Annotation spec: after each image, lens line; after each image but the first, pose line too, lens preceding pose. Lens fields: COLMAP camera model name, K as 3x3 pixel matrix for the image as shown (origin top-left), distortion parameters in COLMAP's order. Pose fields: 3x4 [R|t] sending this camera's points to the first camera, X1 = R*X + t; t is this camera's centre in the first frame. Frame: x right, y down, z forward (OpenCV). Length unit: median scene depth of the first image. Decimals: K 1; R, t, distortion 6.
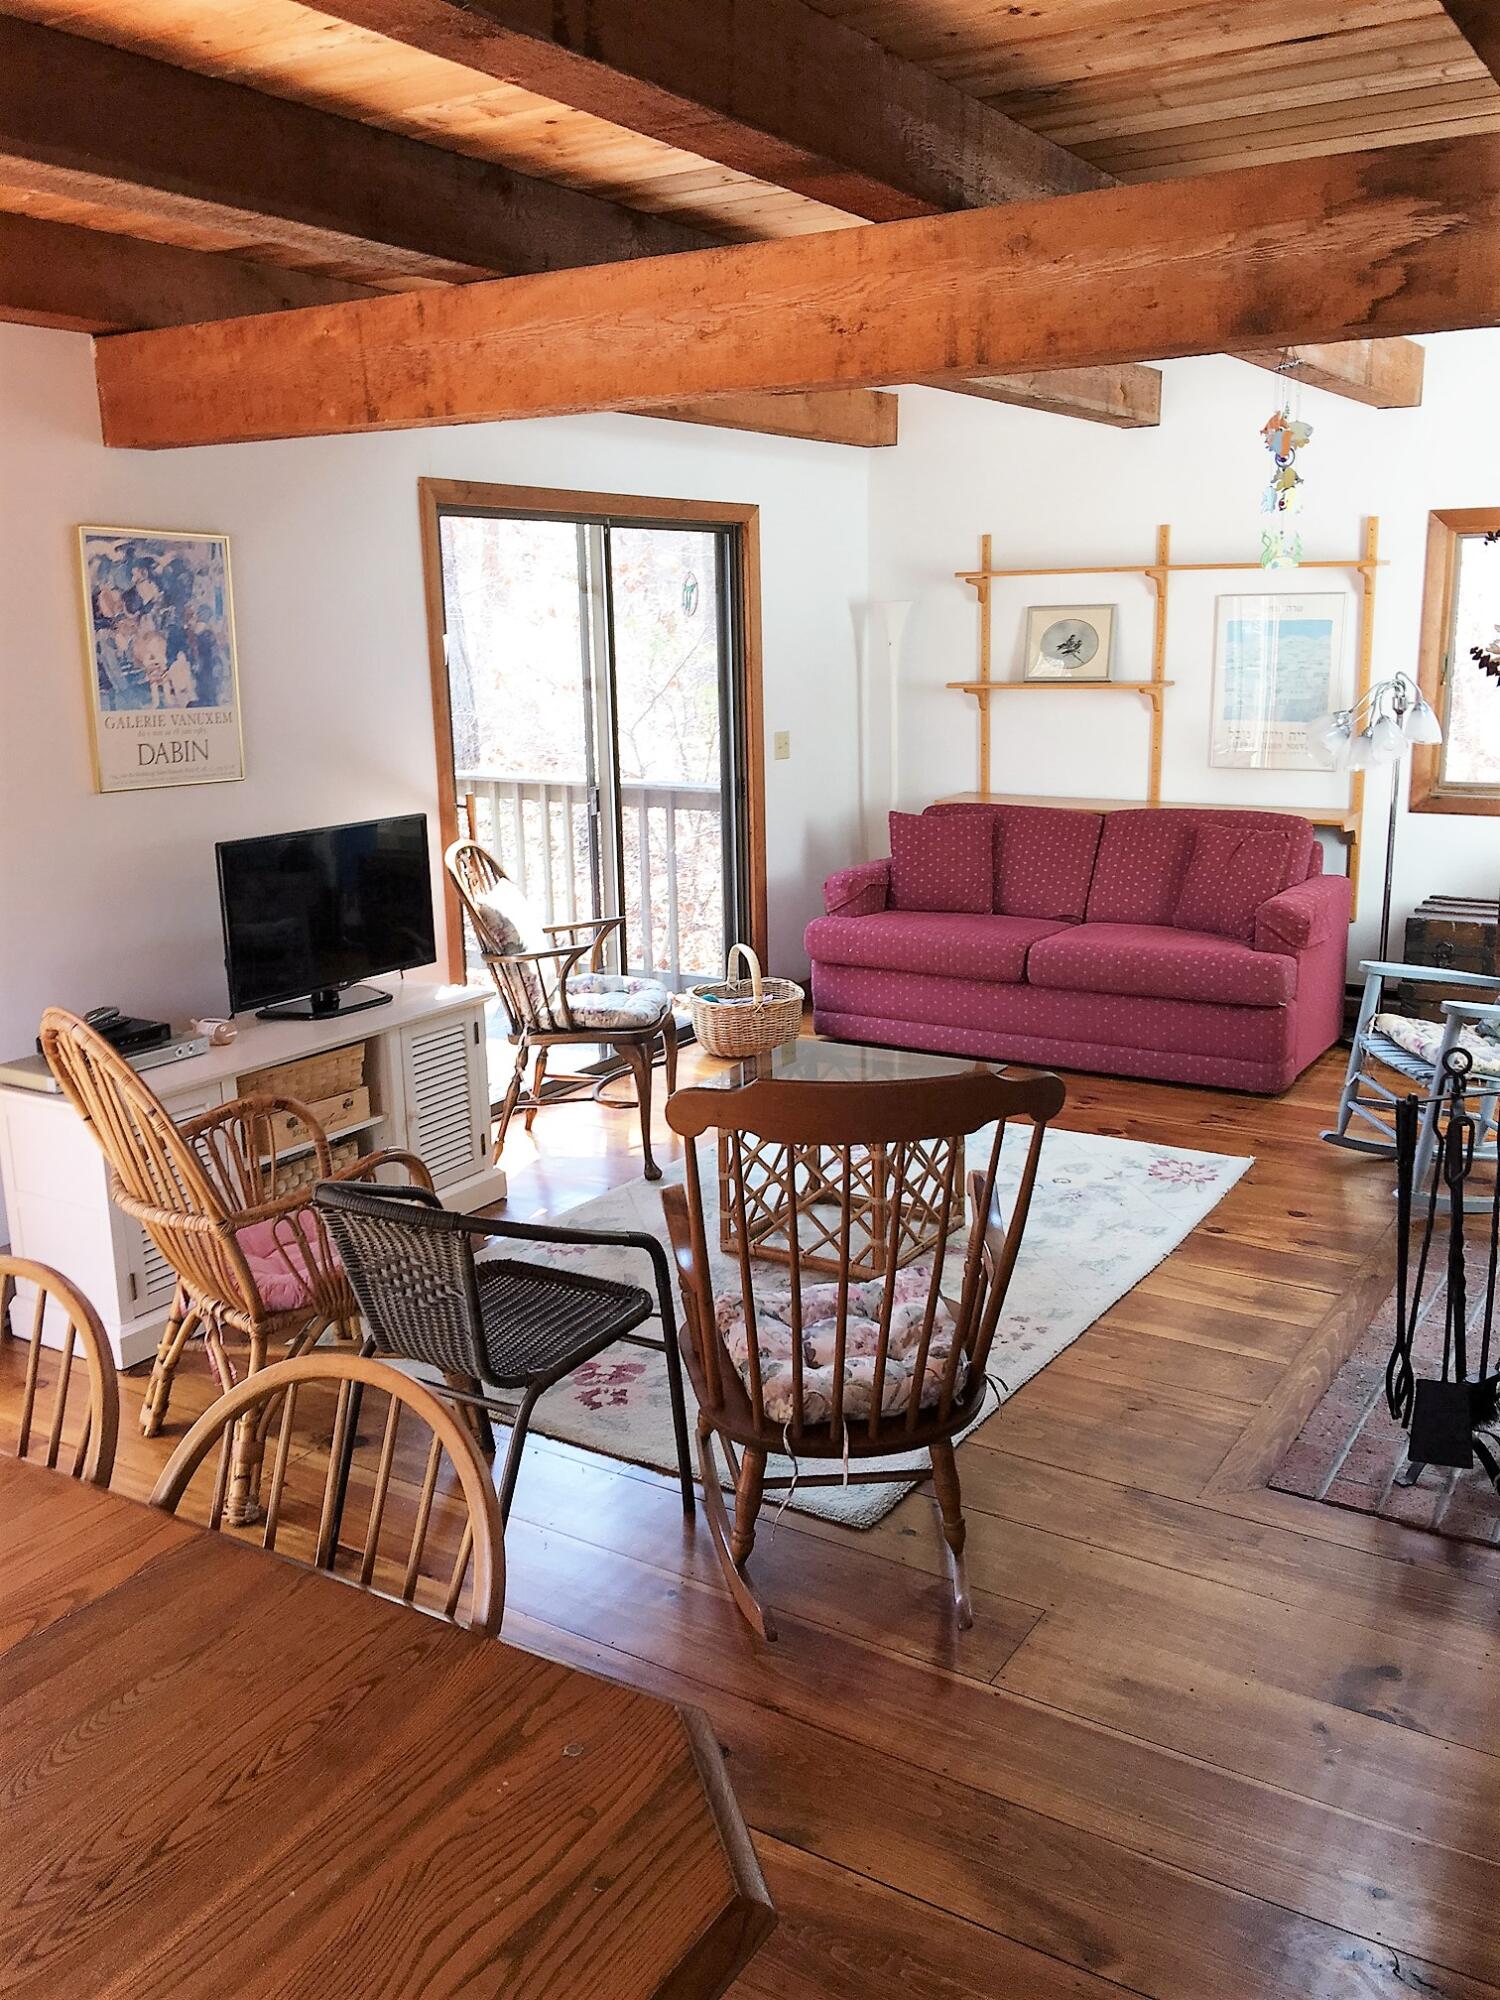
lens RADIAL K [[1690.6, 0, 761.8], [0, 1690.6, 991.0], [0, 0, 1]] dist [0.076100, -0.145104]
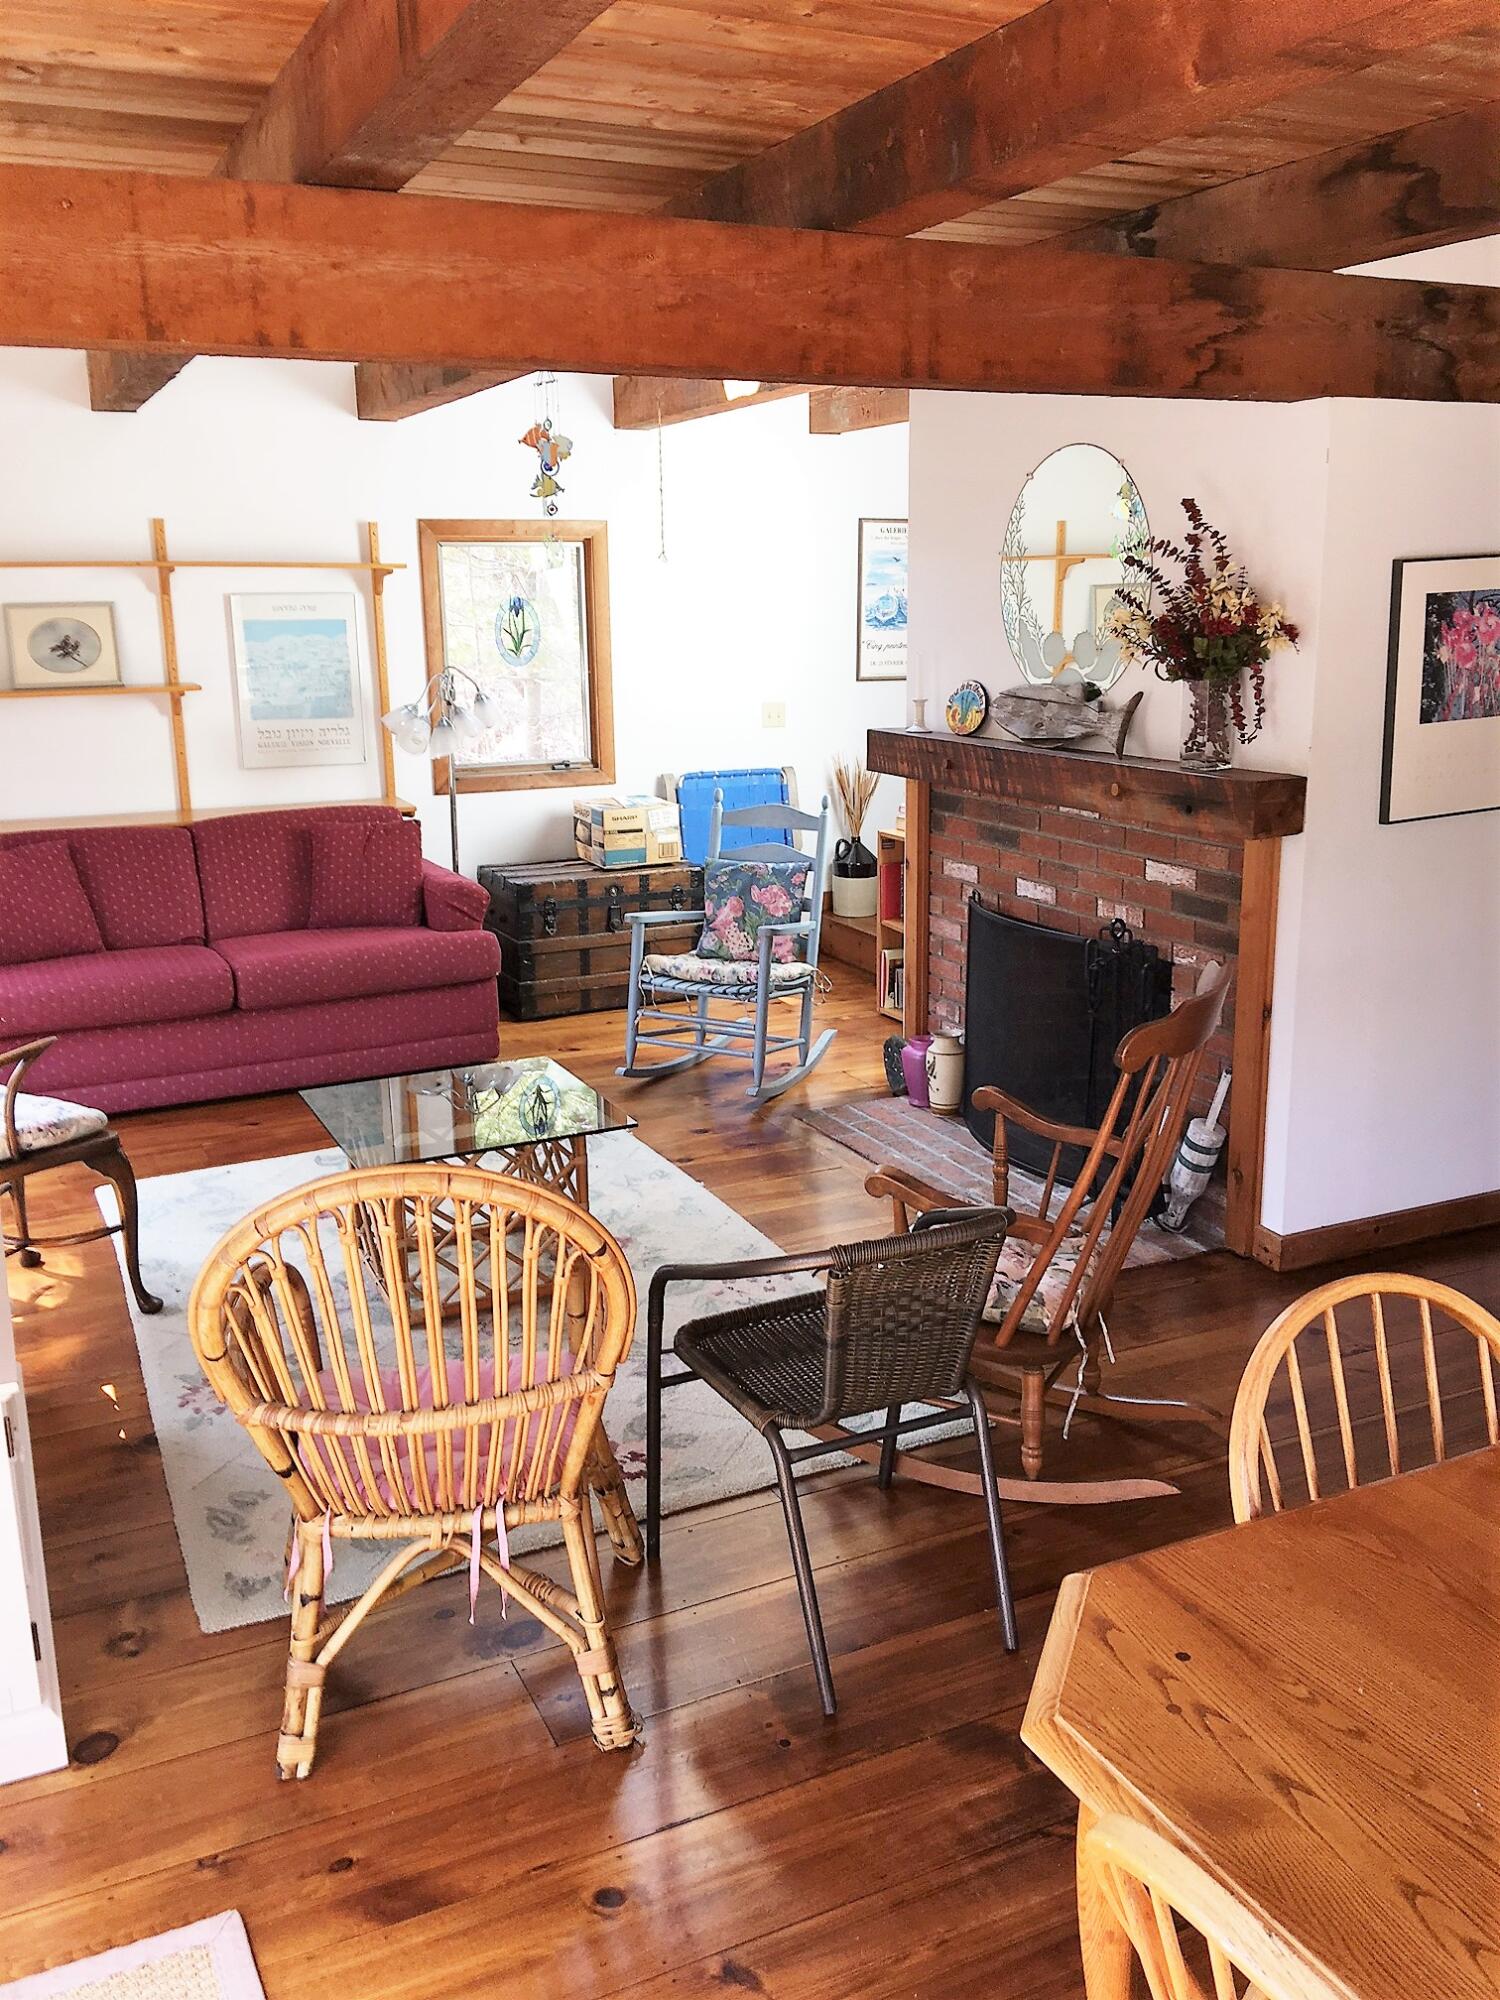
lens RADIAL K [[1690.6, 0, 761.8], [0, 1690.6, 991.0], [0, 0, 1]] dist [0.076100, -0.145104]
pose [[0.529745, -0.185714, 0.827575, -0.551980], [0.191286, 0.976755, 0.096746, -0.059888], [-0.826305, 0.107053, 0.552956, 0.300308]]
